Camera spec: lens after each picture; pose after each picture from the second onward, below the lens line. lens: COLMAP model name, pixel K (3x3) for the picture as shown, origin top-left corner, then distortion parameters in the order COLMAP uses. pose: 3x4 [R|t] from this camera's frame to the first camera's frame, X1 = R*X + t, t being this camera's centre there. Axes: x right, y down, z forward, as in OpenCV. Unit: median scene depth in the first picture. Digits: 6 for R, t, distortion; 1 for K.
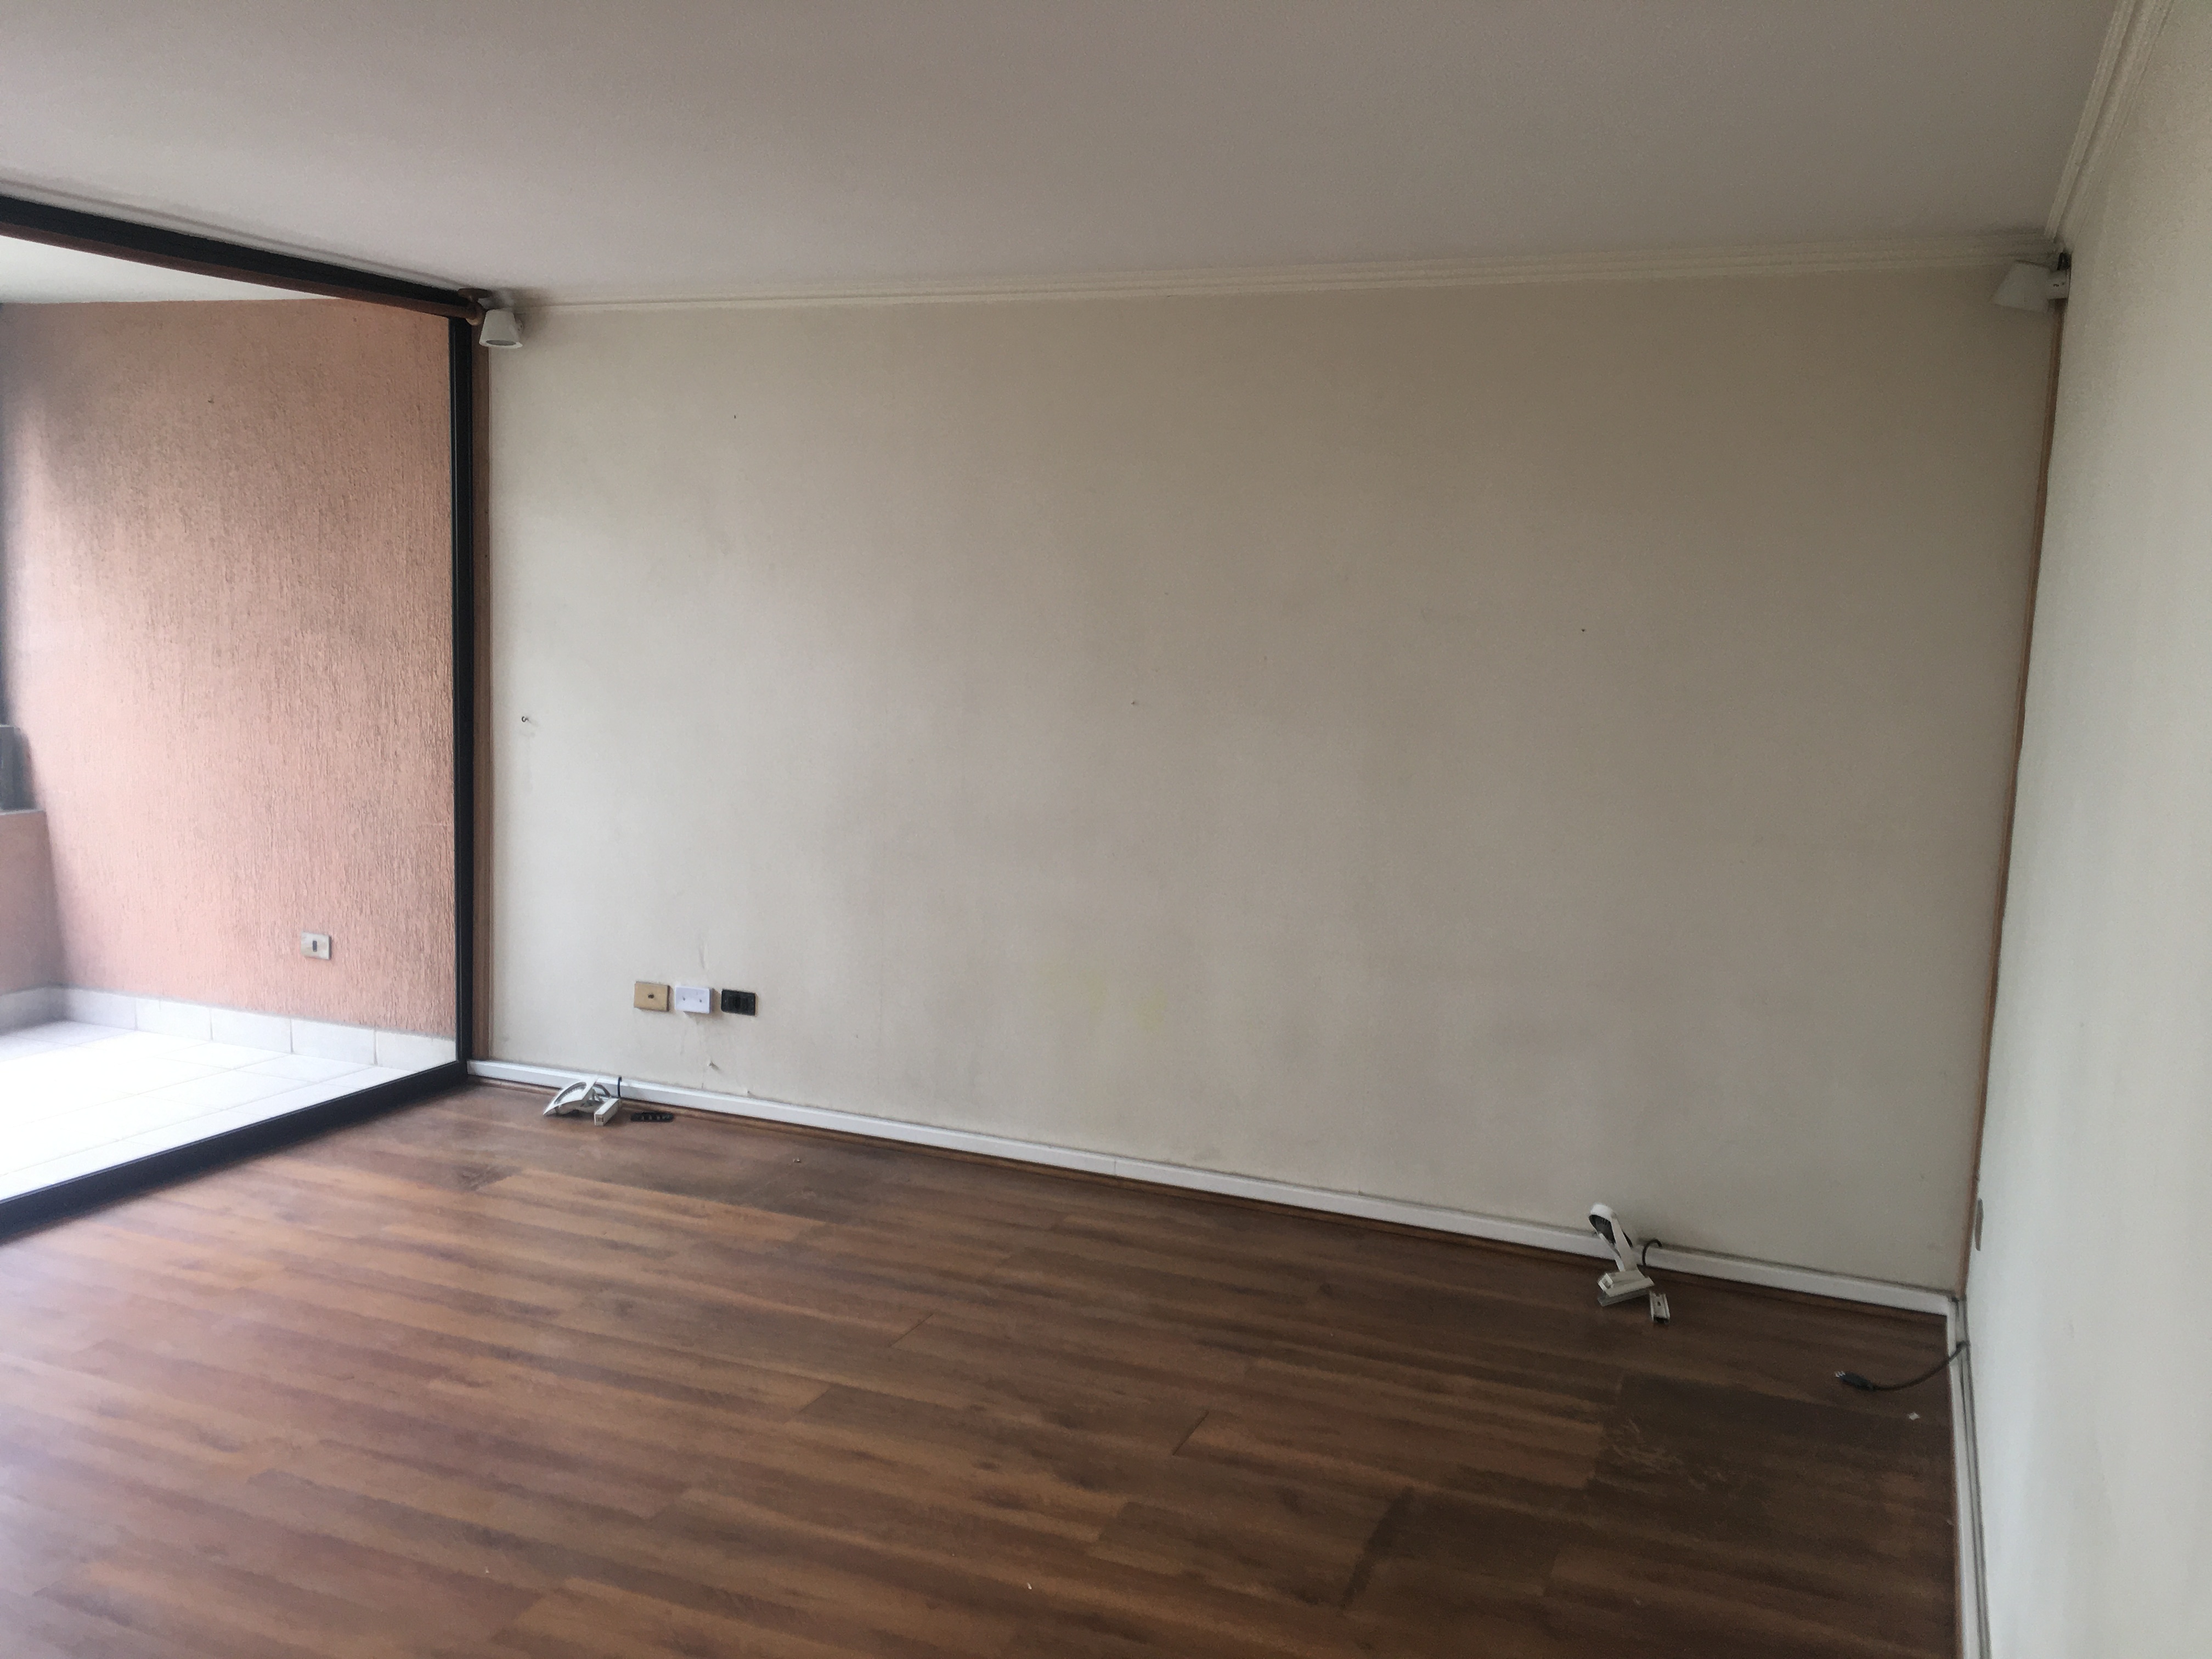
lens RADIAL K [[1899.5, 0, 1106.0], [0, 1899.5, 829.5], [0, 0, 1]] dist [0.076983, -0.127266]
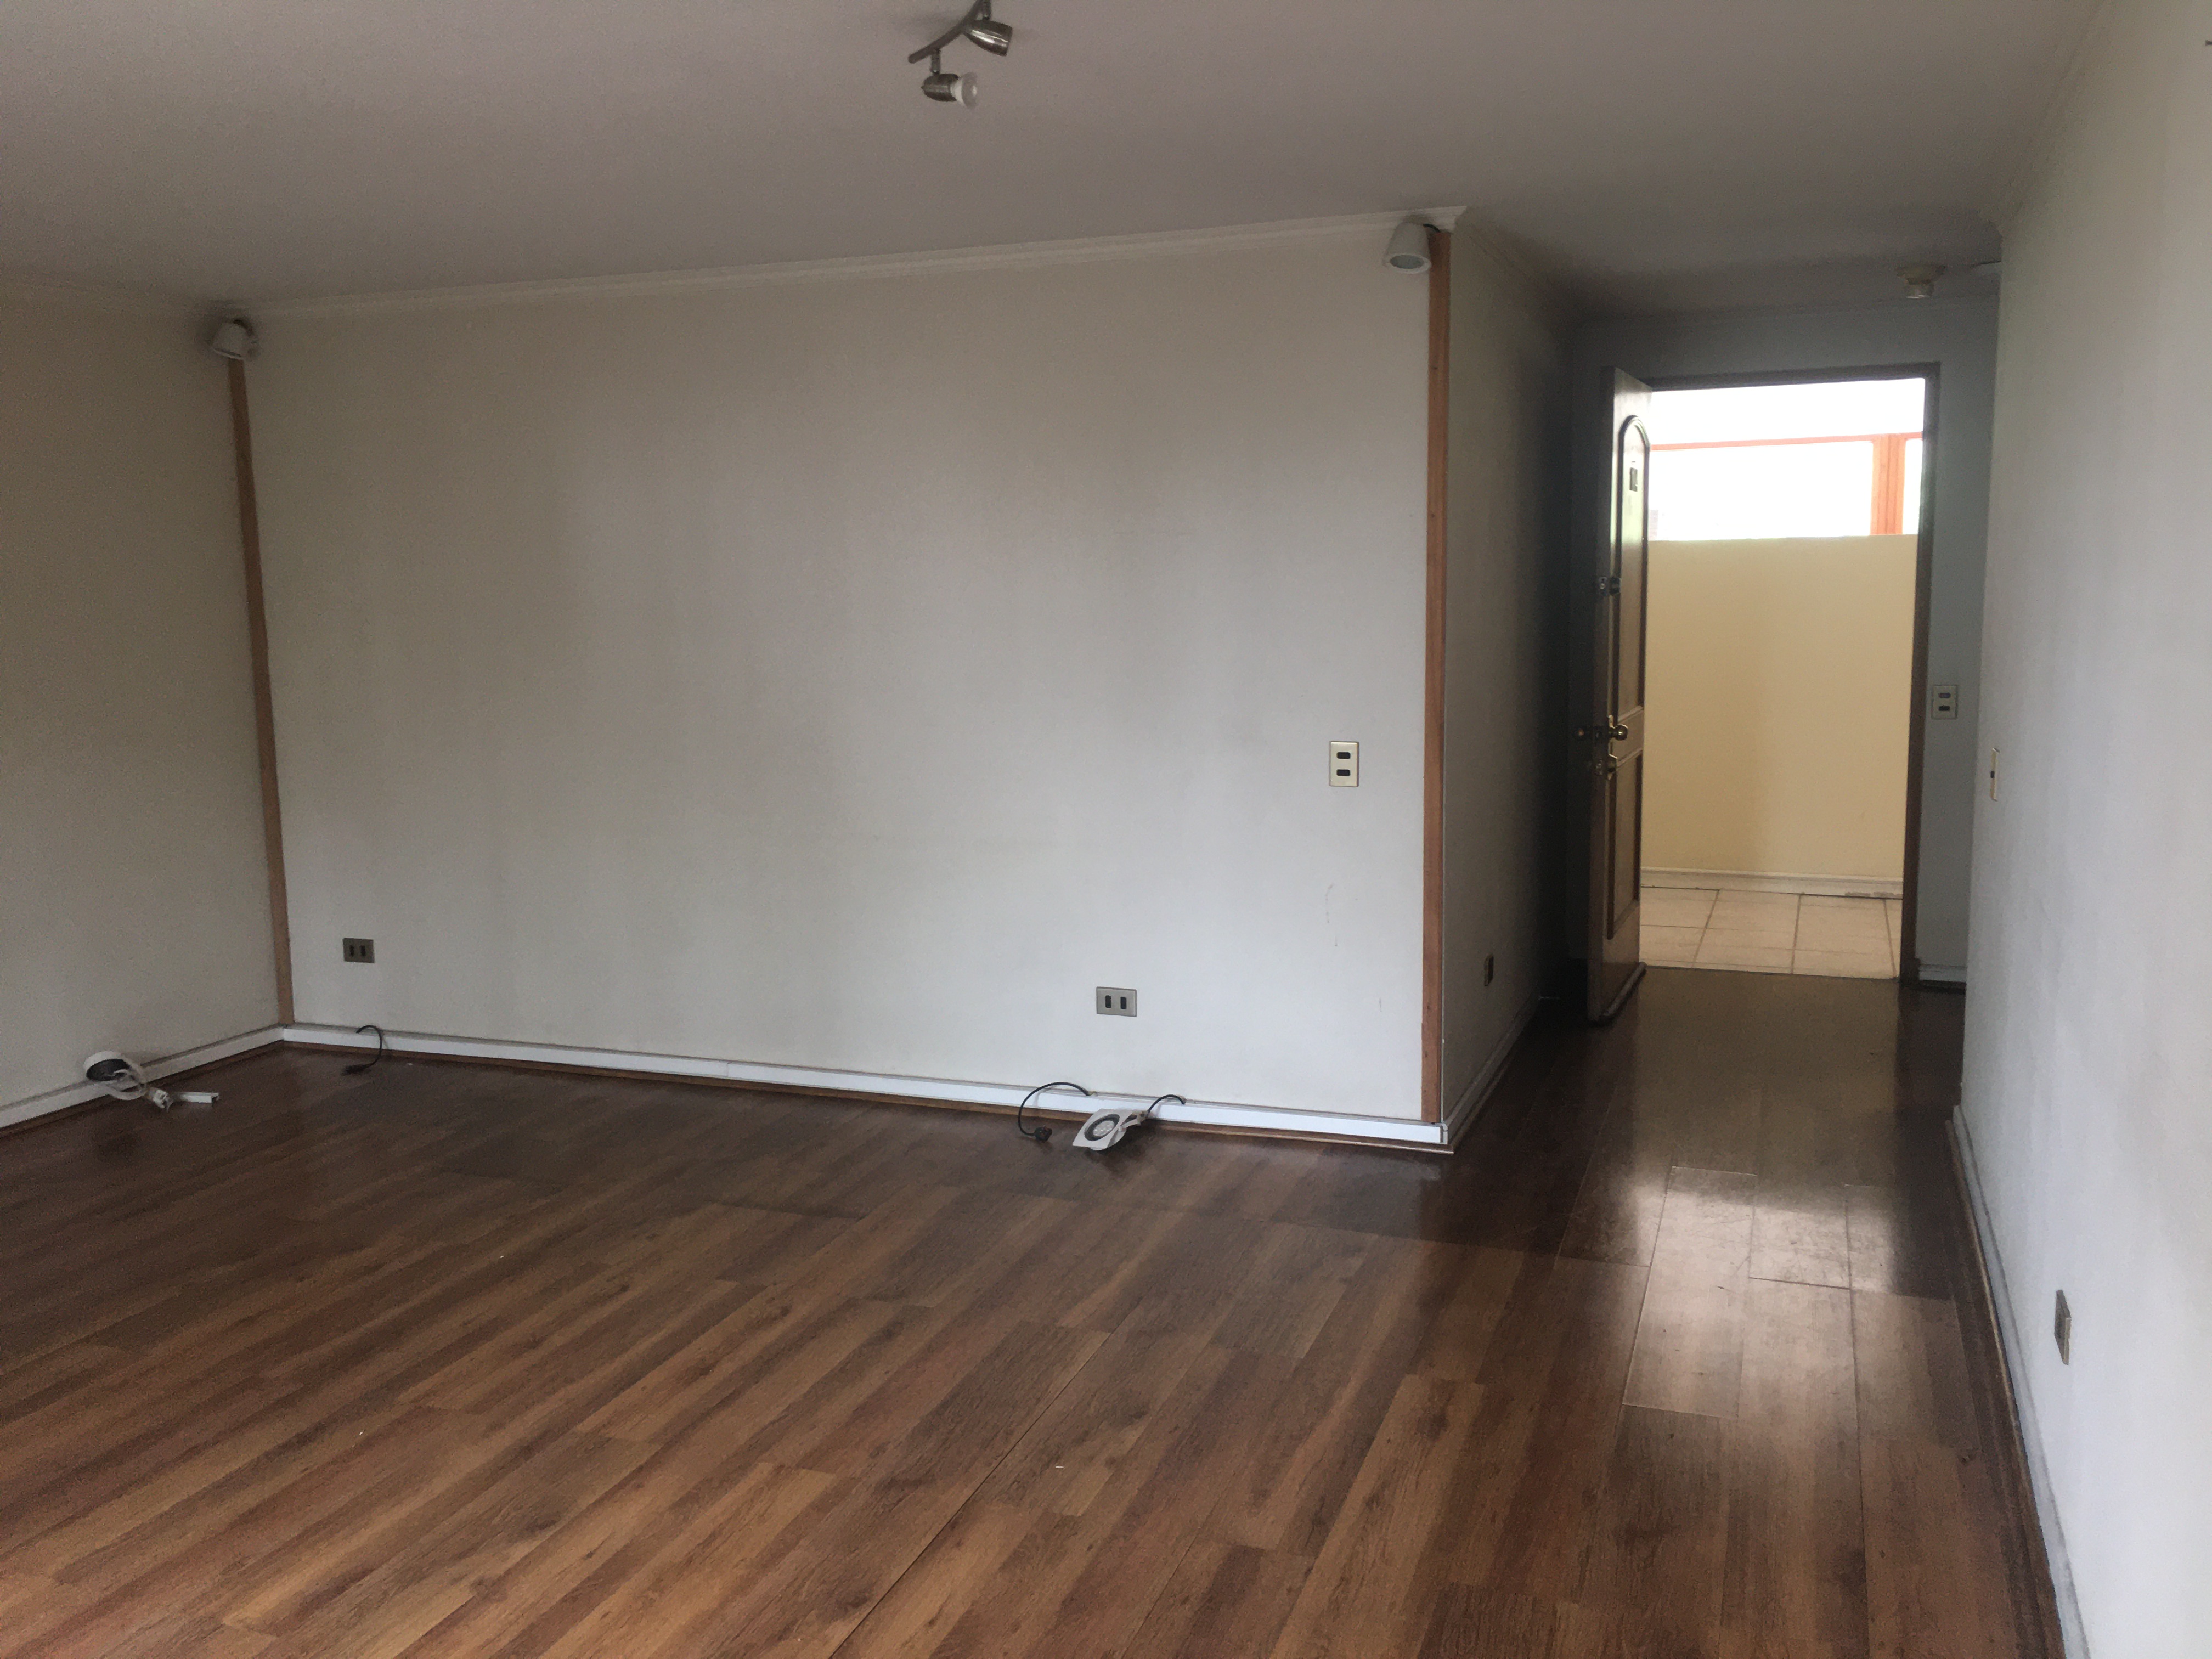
lens RADIAL K [[1899.5, 0, 1106.0], [0, 1899.5, 829.5], [0, 0, 1]] dist [0.076983, -0.127266]
pose [[-0.038924, -0.172655, 0.984213, -1.270851], [0.139024, 0.974444, 0.176440, -0.096125], [-0.989524, 0.143697, -0.013926, 0.472871]]
